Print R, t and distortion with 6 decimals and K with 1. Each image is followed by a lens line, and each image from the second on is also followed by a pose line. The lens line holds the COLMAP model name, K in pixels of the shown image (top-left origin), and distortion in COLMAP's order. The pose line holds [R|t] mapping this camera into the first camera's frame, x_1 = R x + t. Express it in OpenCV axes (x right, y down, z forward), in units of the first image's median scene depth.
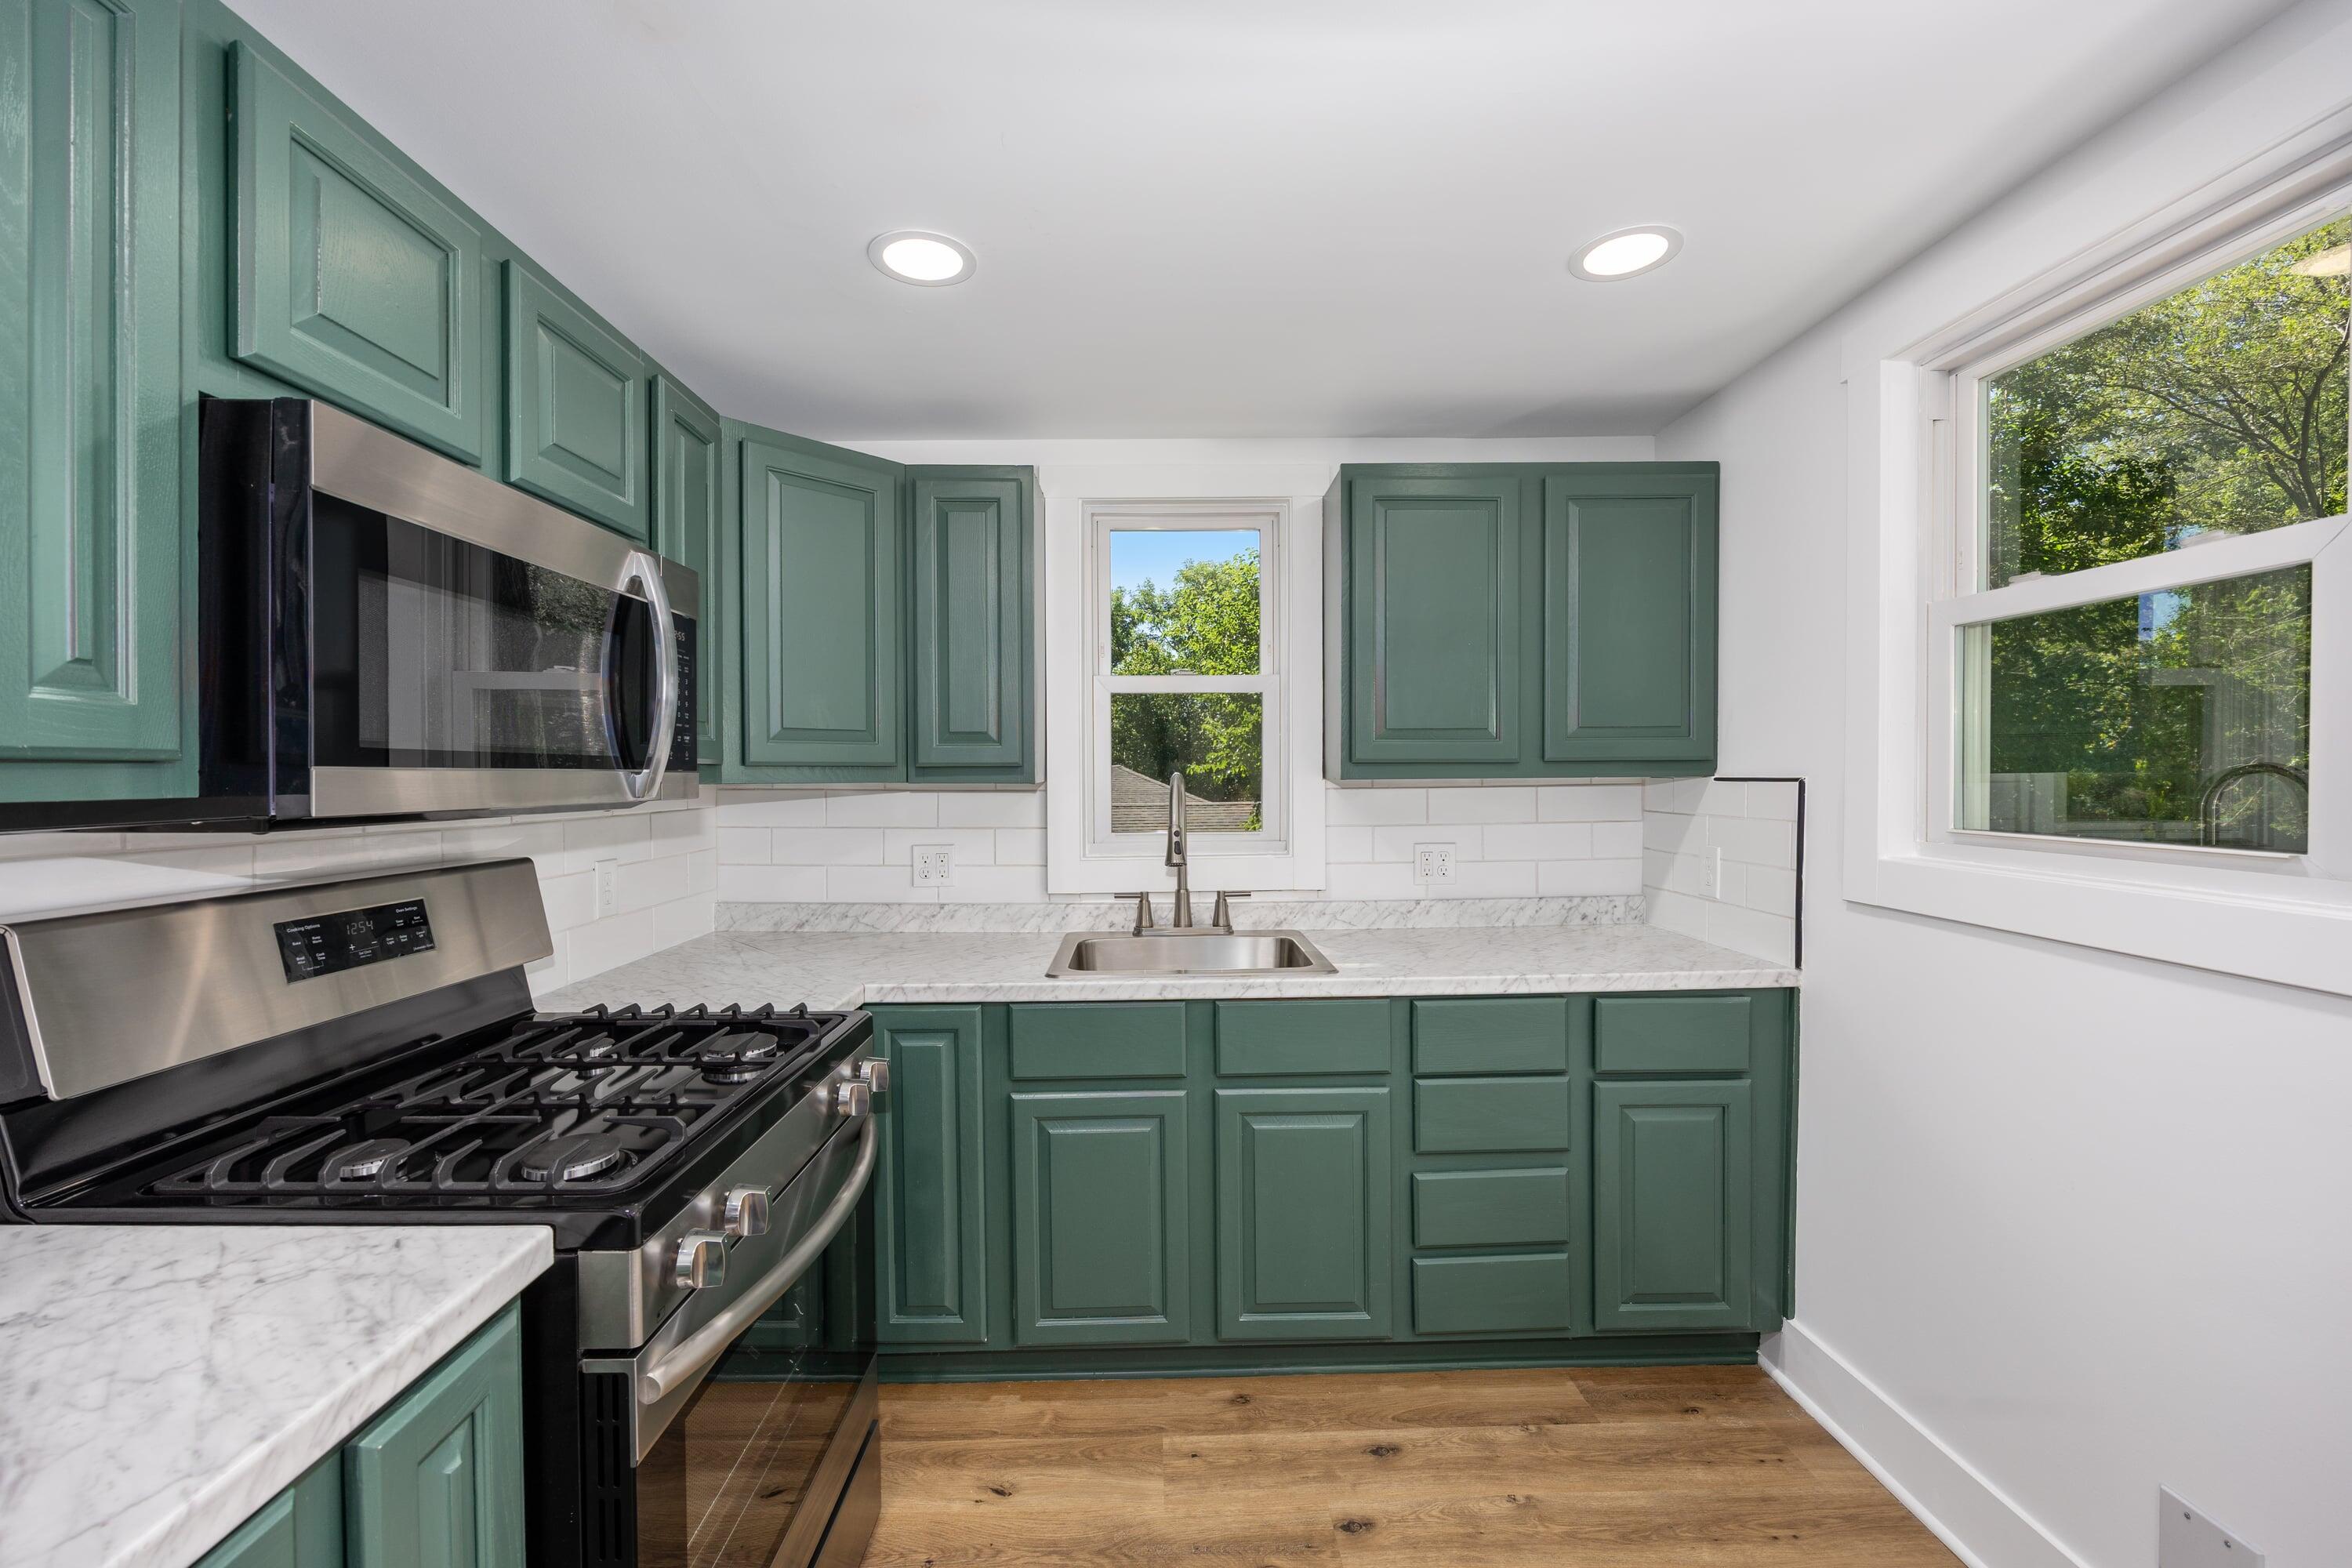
lens RADIAL K [[950.8, 0, 1176.0], [0, 950.8, 784.0], [0, 0, 1]] dist [-0.000260, 0.000005]
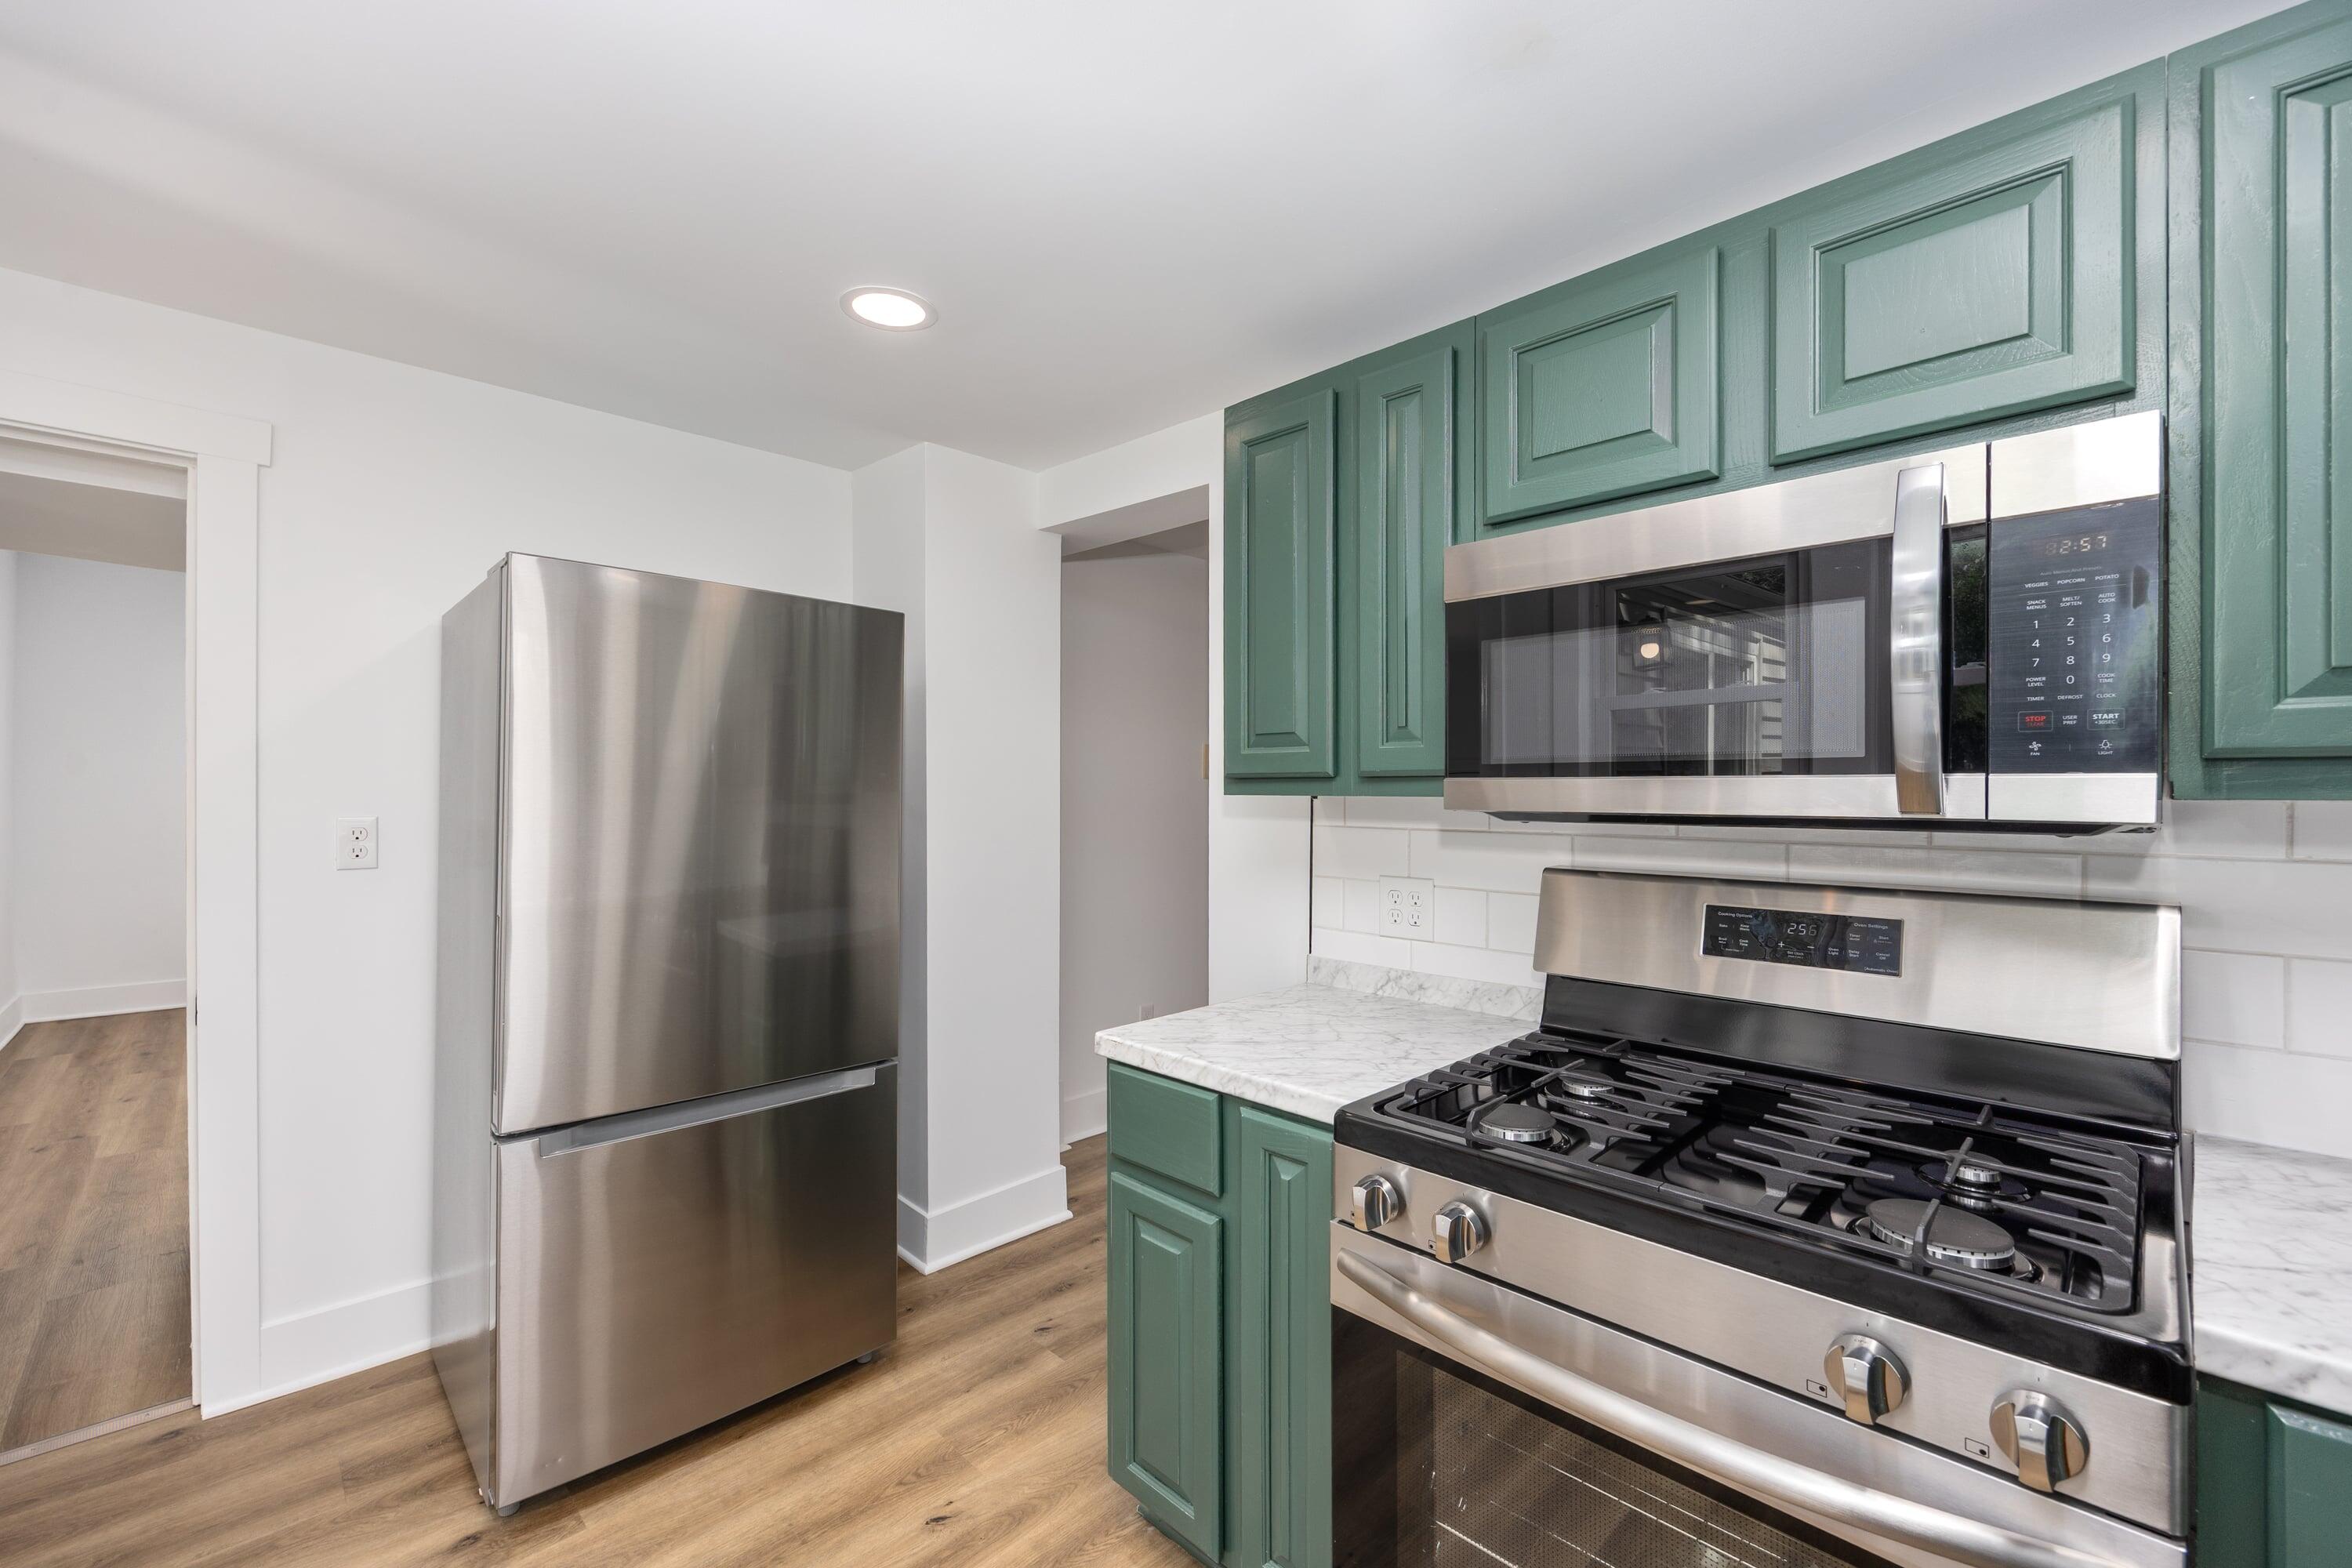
lens RADIAL K [[961.8, 0, 1172.6], [0, 961.8, 787.5], [0, 0, 1]] dist [-0.006927, 0.000794]
pose [[-0.729401, -0.000053, -0.684086, 0.261210], [-0.005169, 0.999972, 0.005435, -0.005058], [0.684067, 0.007500, -0.729381, 0.925689]]
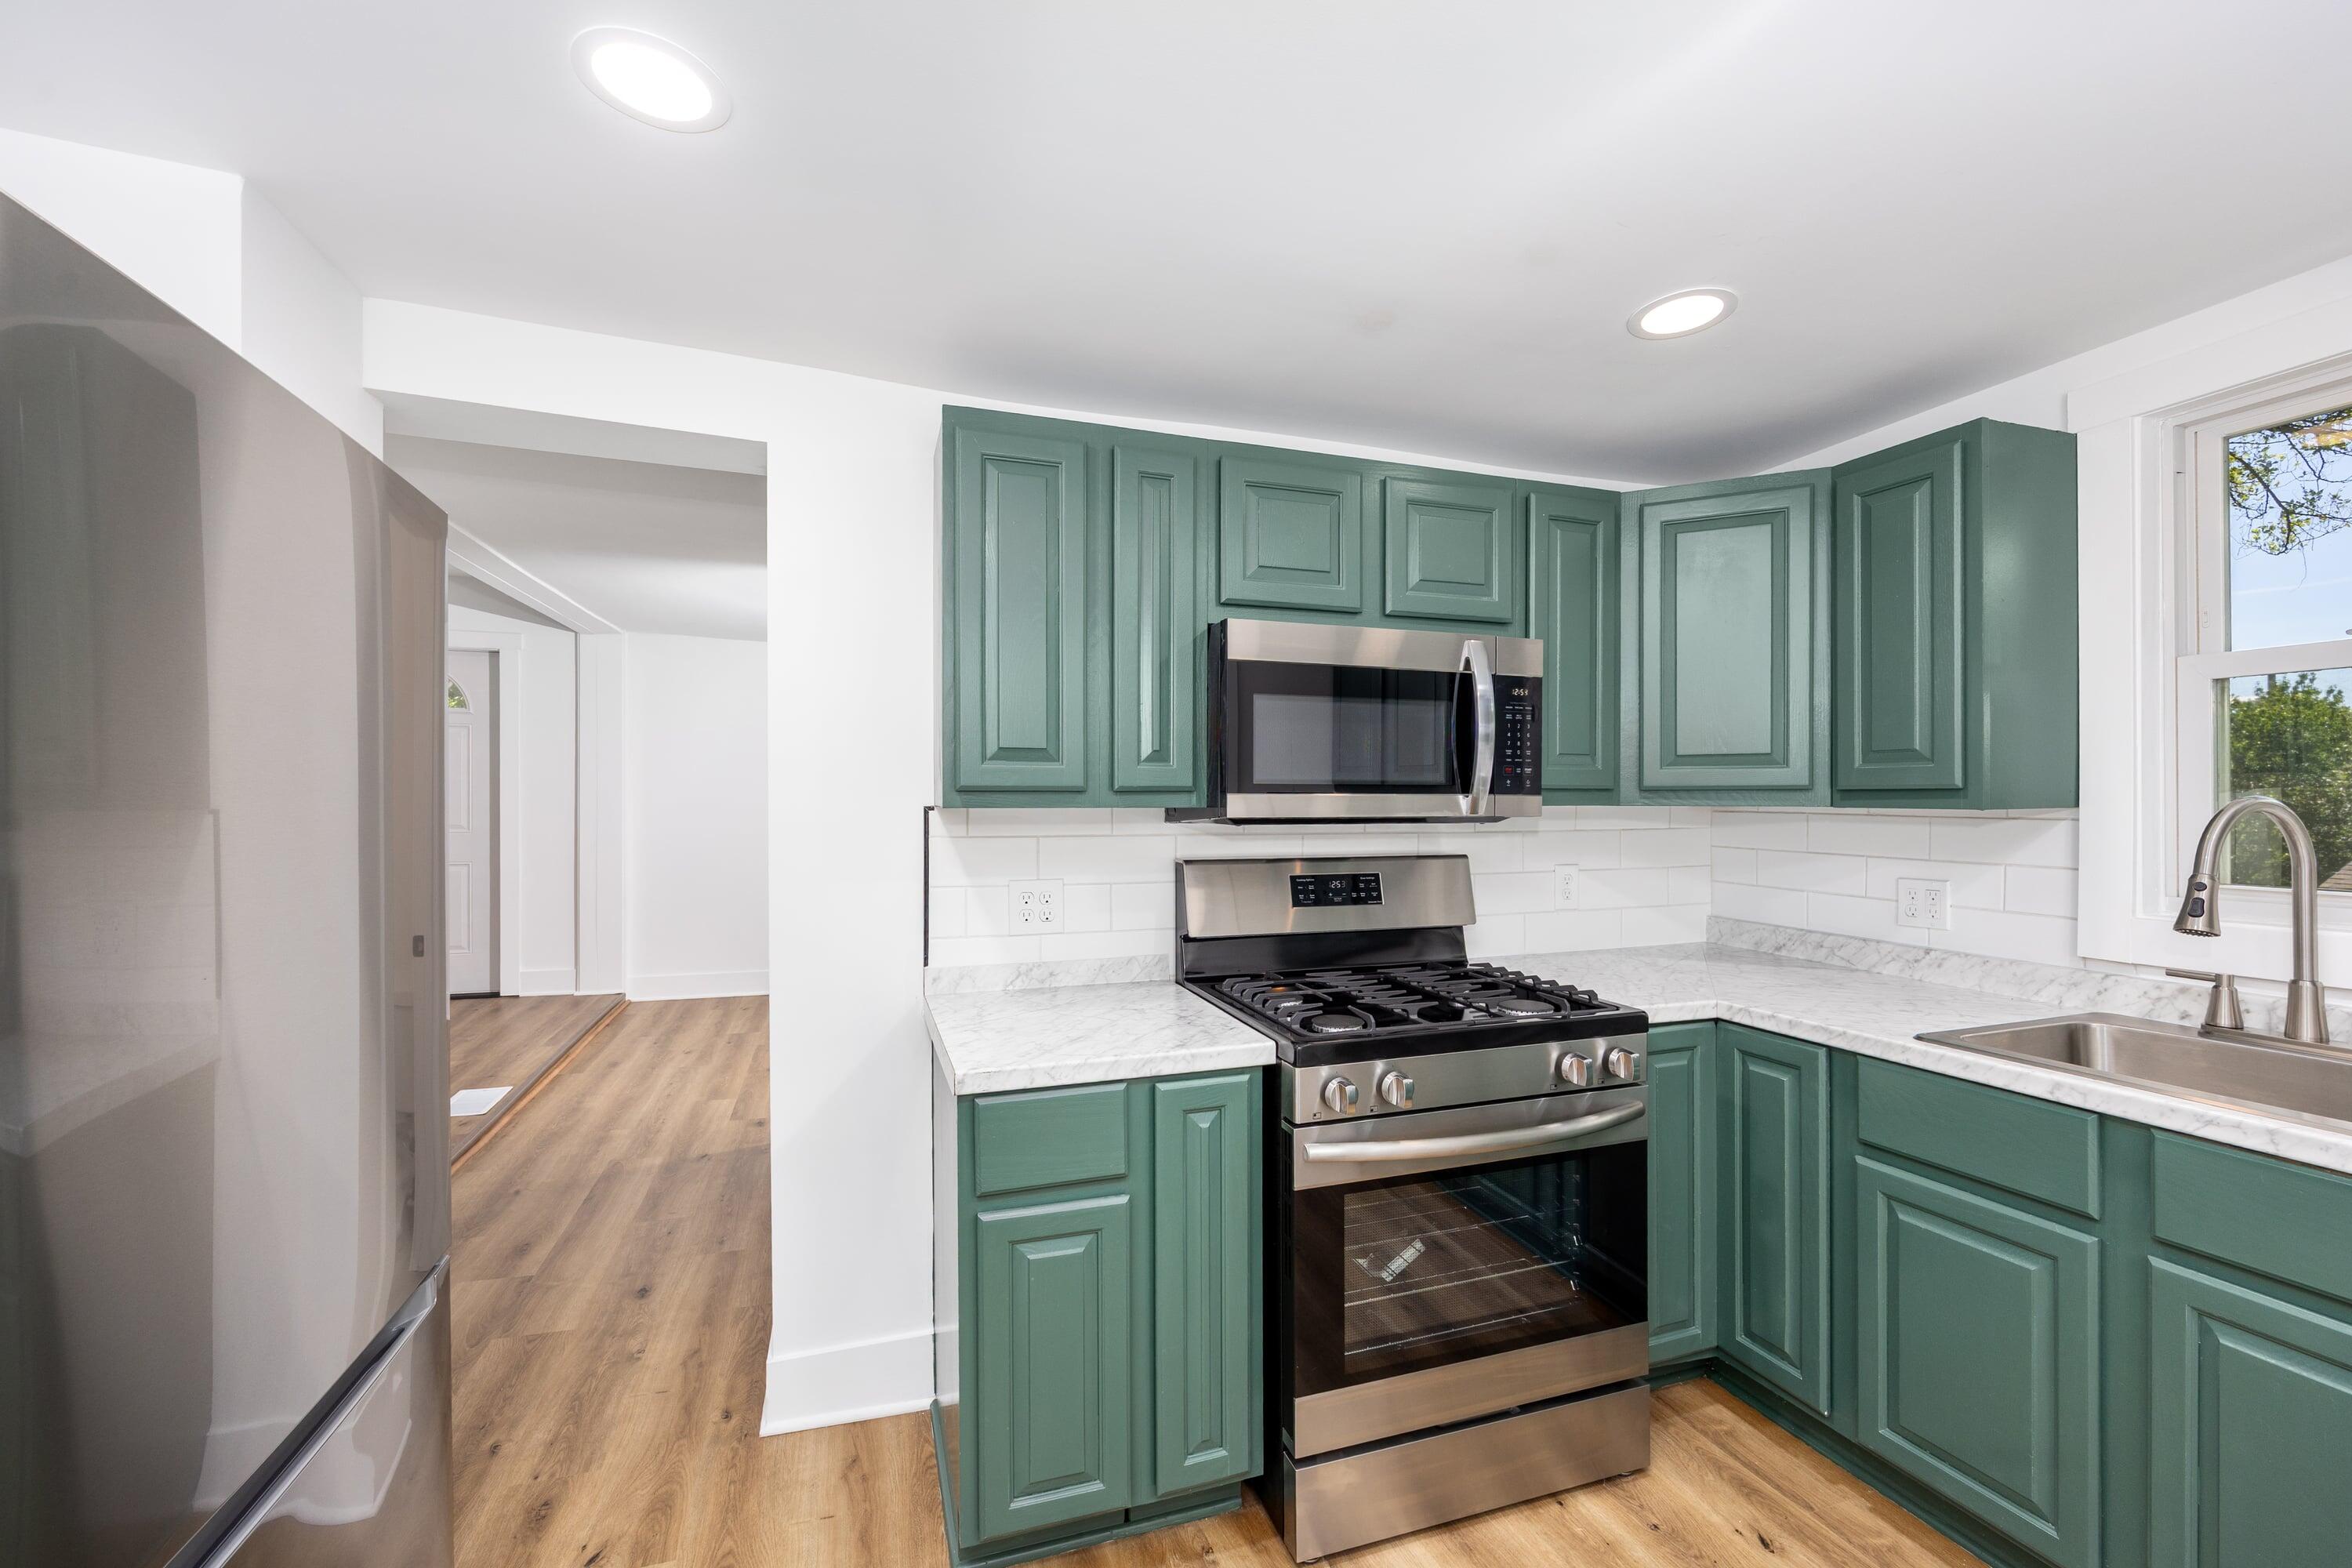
lens RADIAL K [[970.3, 0, 1172.7], [0, 970.3, 800.2], [0, 0, 1]] dist [-0.000889, -0.000198]
pose [[0.298309, 0.004387, -0.954459, 0.547697], [-0.009984, 0.999949, 0.001475, -0.003392], [0.954417, 0.009089, 0.298338, 0.122290]]
